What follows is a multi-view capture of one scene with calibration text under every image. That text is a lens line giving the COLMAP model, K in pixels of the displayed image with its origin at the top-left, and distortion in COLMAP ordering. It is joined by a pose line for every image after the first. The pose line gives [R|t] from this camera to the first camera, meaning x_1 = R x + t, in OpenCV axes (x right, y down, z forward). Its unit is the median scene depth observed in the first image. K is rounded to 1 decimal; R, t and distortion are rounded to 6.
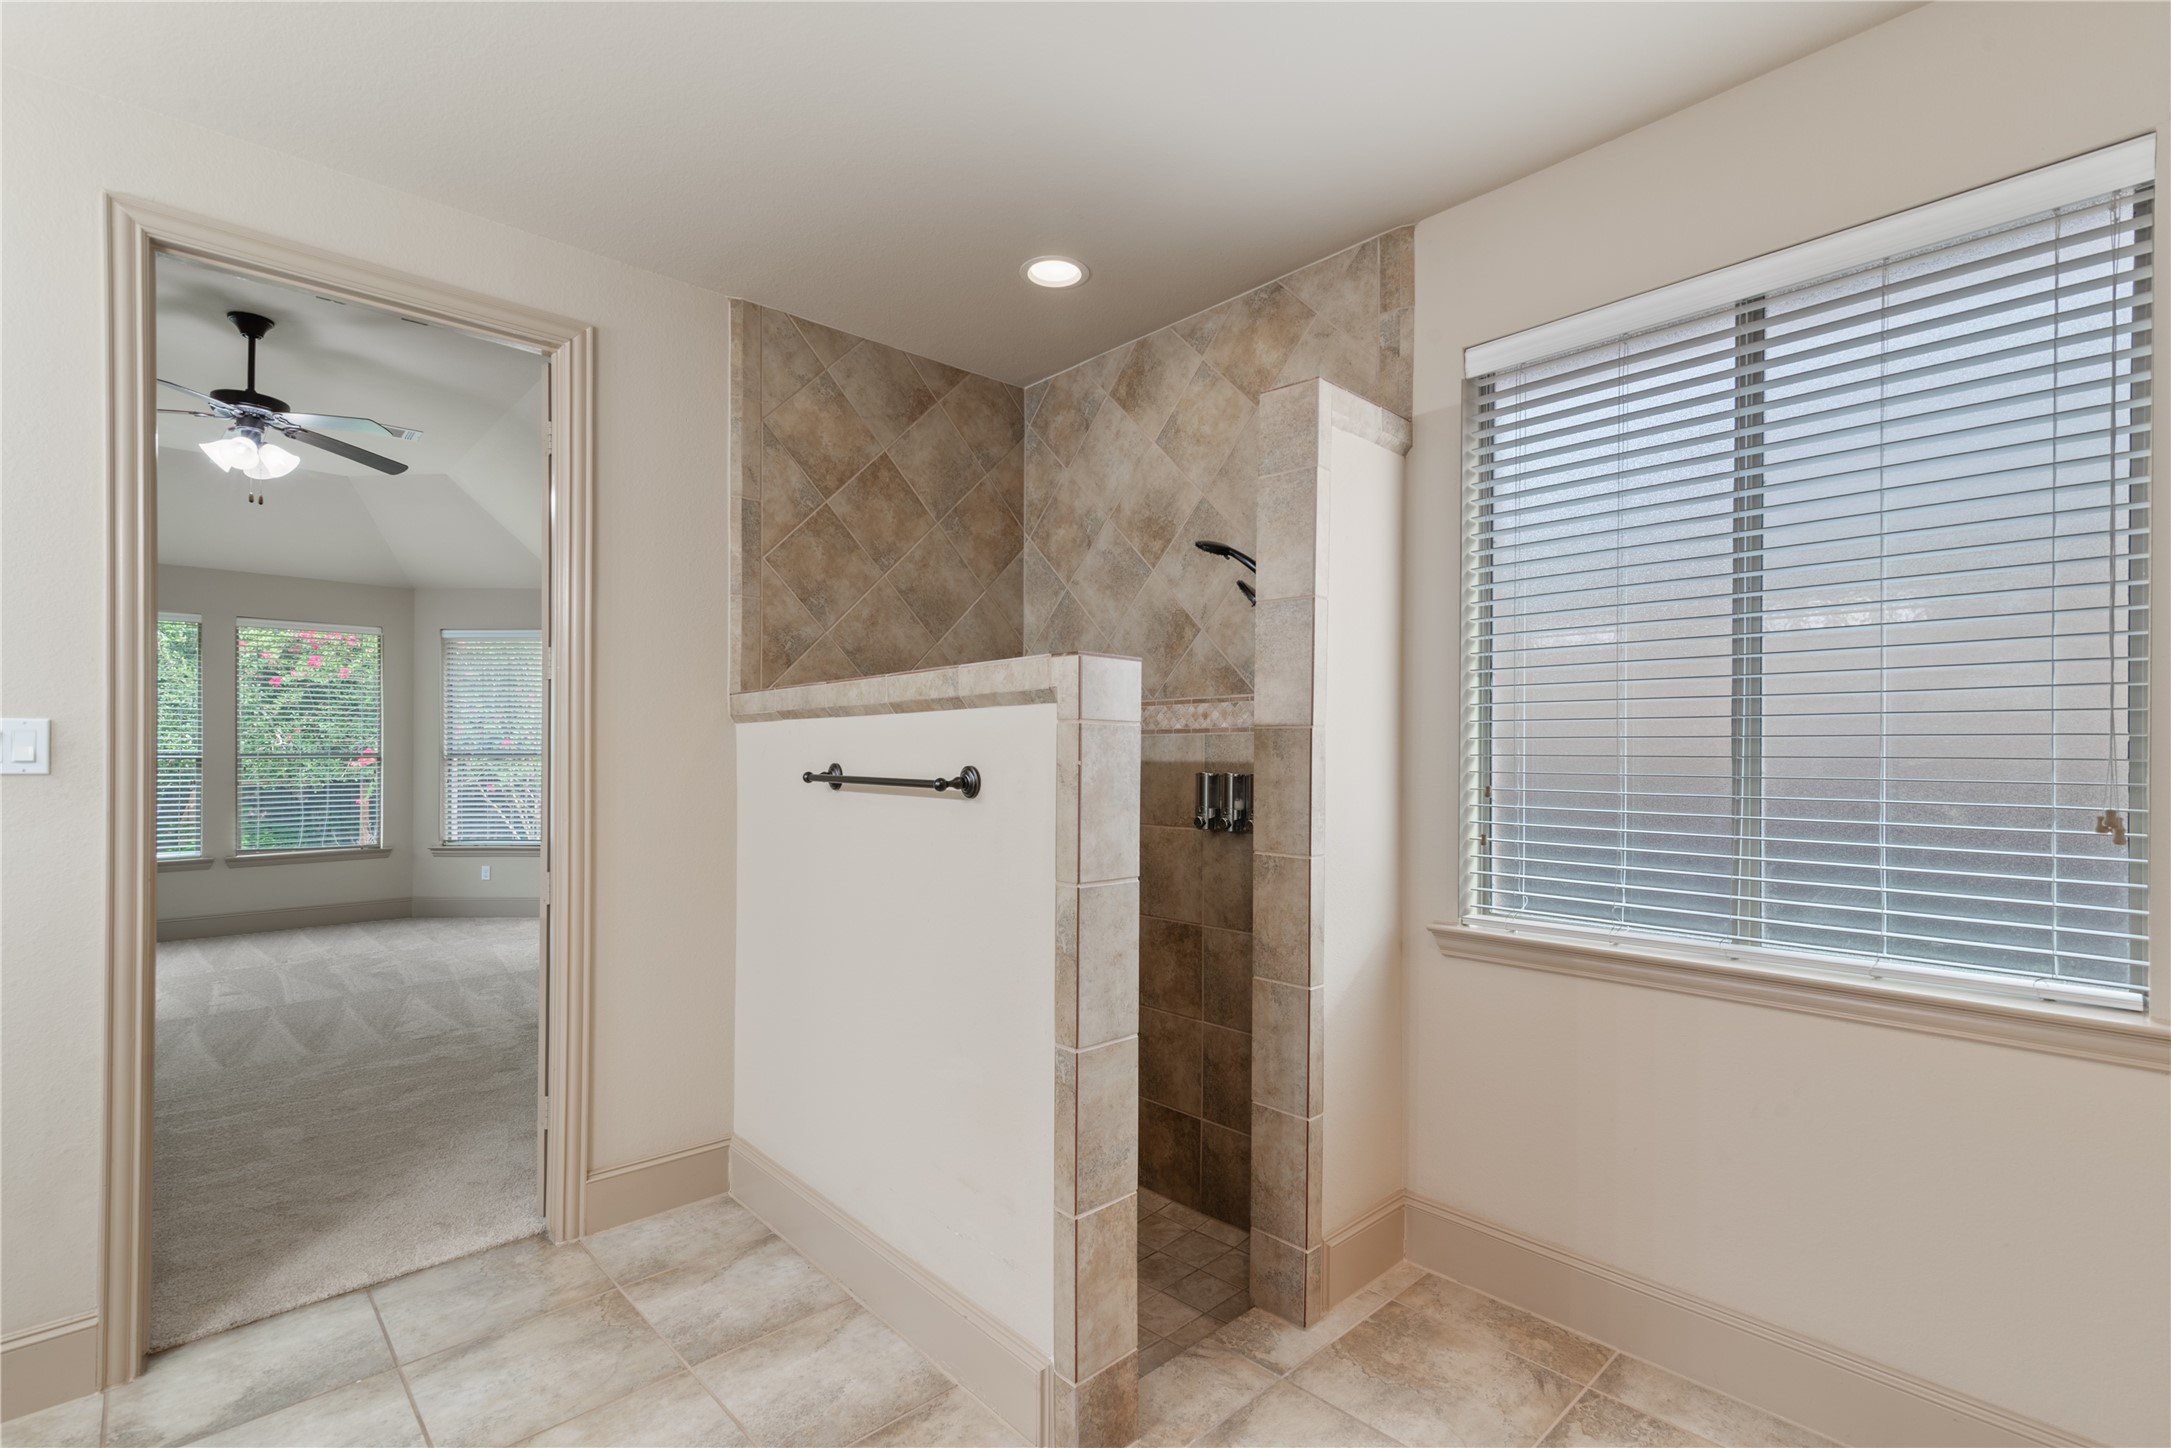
lens RADIAL K [[984.1, 0, 1102.1], [0, 984.1, 729.7], [0, 0, 1]] dist [0.011300, -0.000171]
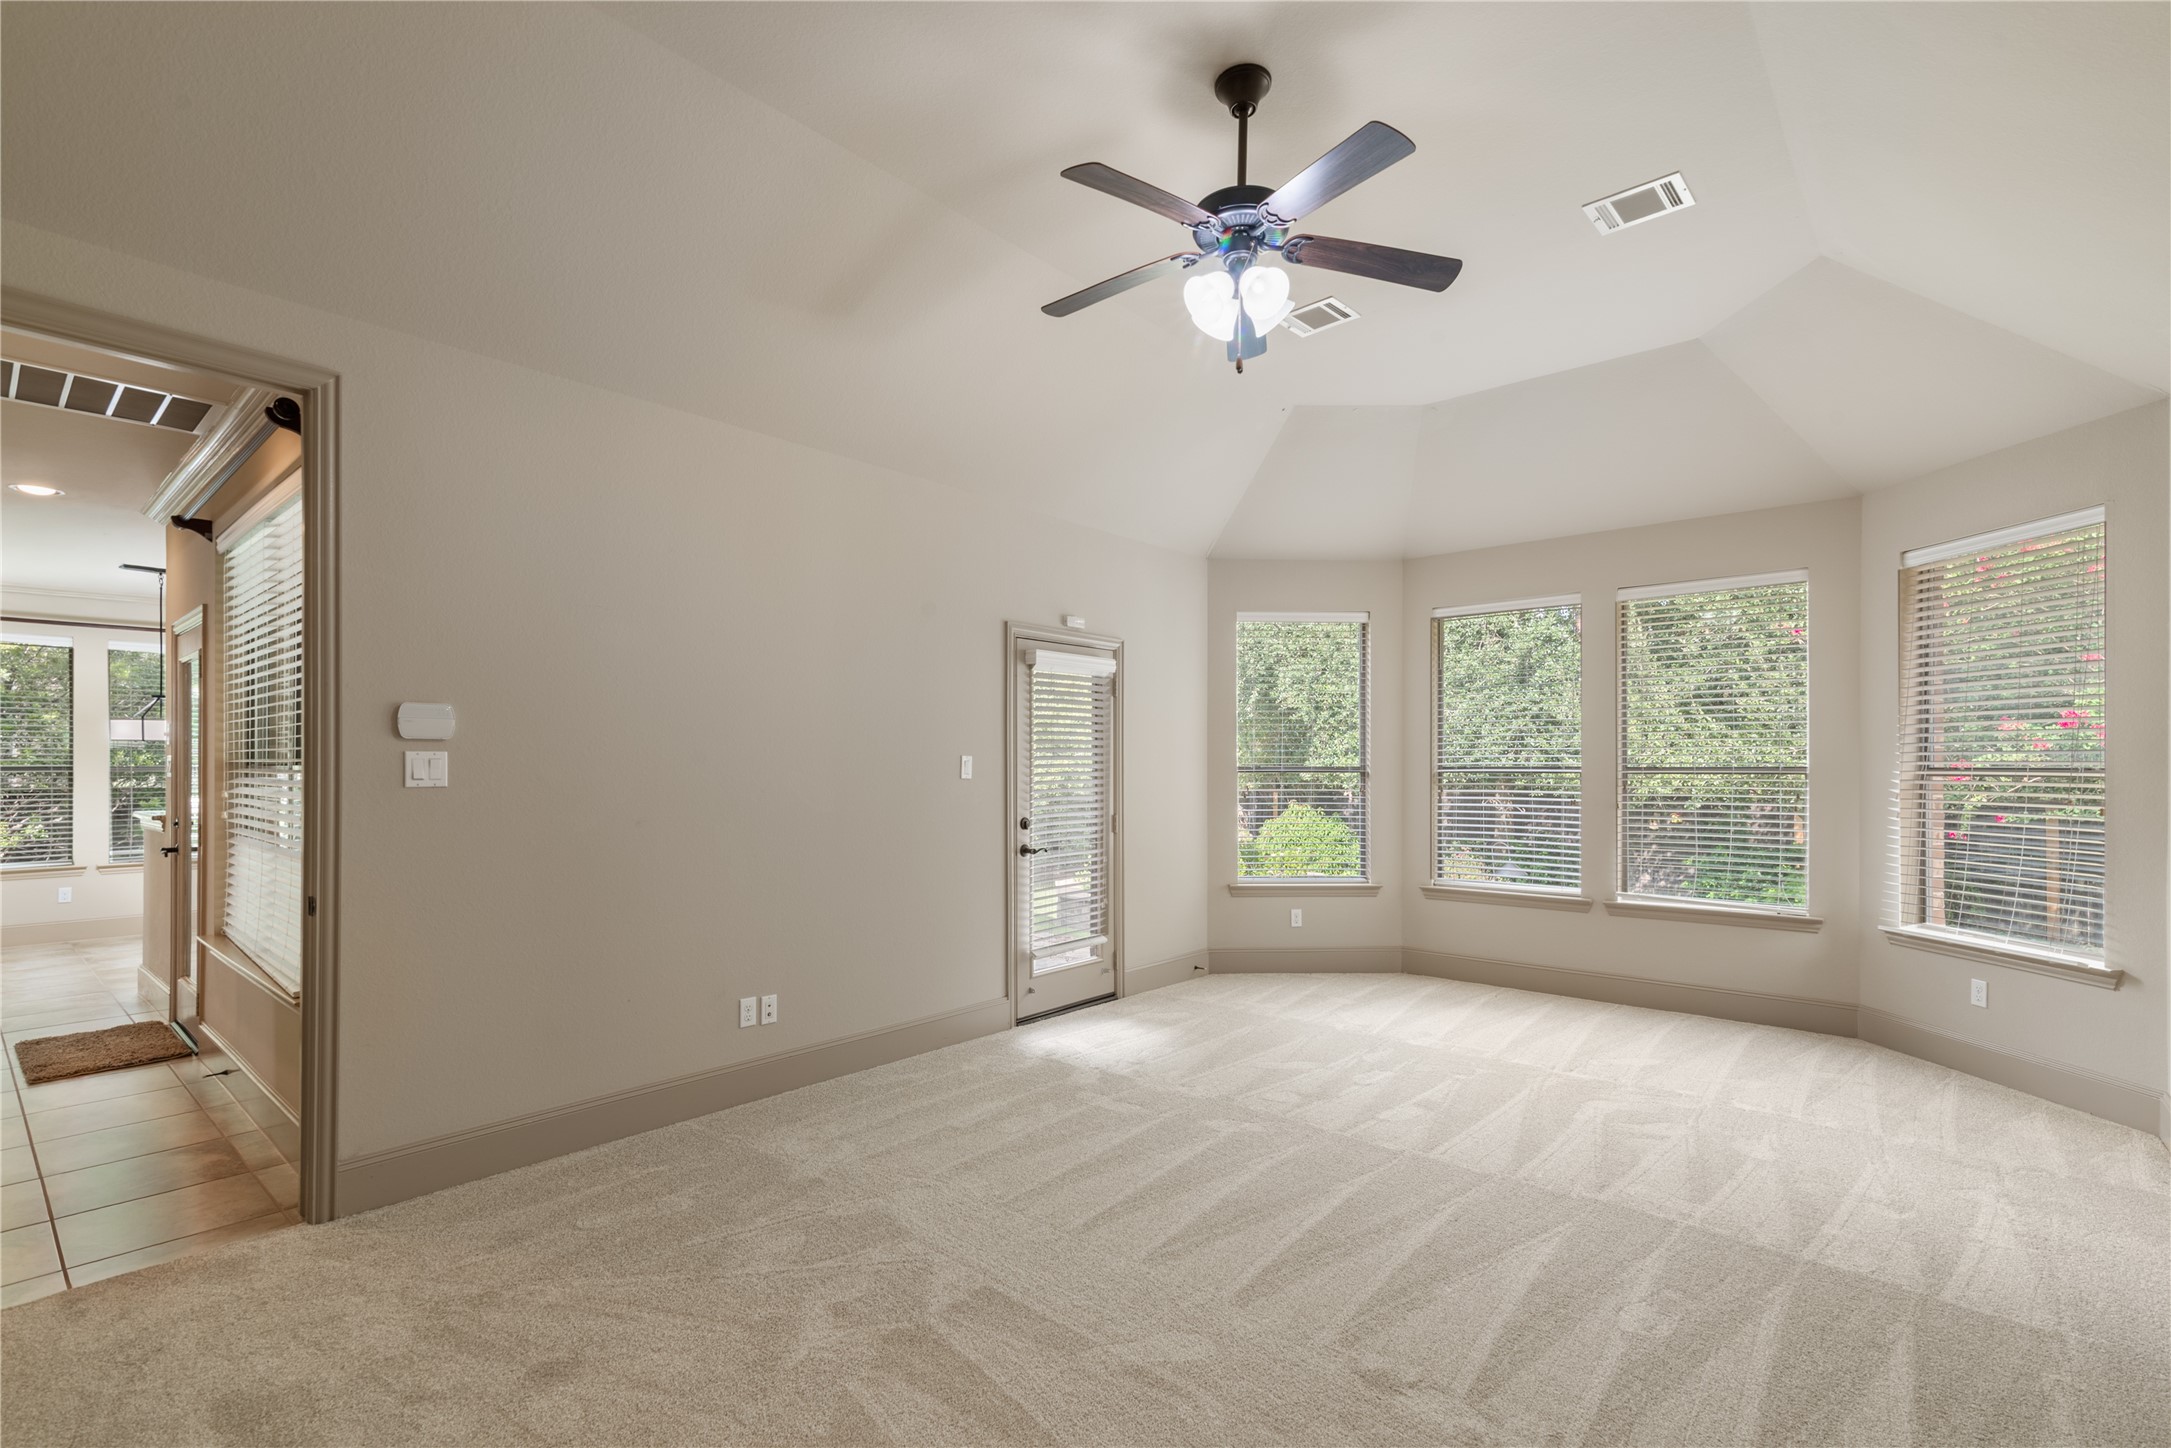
lens RADIAL K [[1001.0, 0, 1094.5], [0, 1001.0, 760.8], [0, 0, 1]] dist [0.002922, 0.000021]
pose [[0.093252, -0.004873, -0.995631, -0.226584], [0.019582, 0.999804, -0.003059, 0.021724], [0.995450, -0.019211, 0.093329, 0.829357]]
